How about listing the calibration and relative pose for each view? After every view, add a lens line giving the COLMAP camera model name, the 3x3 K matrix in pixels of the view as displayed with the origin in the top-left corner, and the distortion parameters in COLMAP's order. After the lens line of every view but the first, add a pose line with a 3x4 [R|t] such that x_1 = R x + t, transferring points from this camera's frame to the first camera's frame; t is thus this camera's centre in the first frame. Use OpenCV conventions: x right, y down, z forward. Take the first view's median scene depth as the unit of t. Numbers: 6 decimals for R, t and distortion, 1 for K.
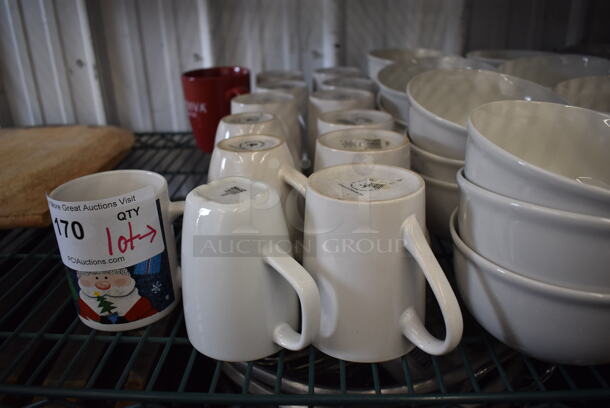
lens RADIAL K [[468.8, 0, 302.7], [0, 468.8, 199.9], [0, 0, 1]] dist [-0.071985, -0.002140]
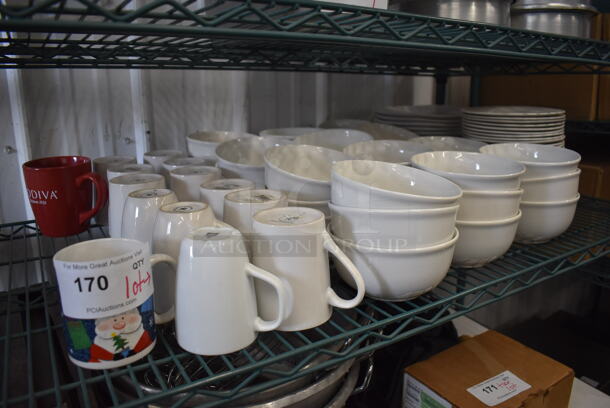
lens RADIAL K [[468.8, 0, 299.5], [0, 468.8, 202.5], [0, 0, 1]] dist [-0.071985, -0.002140]
pose [[0.848375, -0.119433, 0.515747, -0.611702], [0.198038, 0.975084, -0.099958, 0.078655], [-0.490958, 0.186940, 0.850890, -0.371411]]
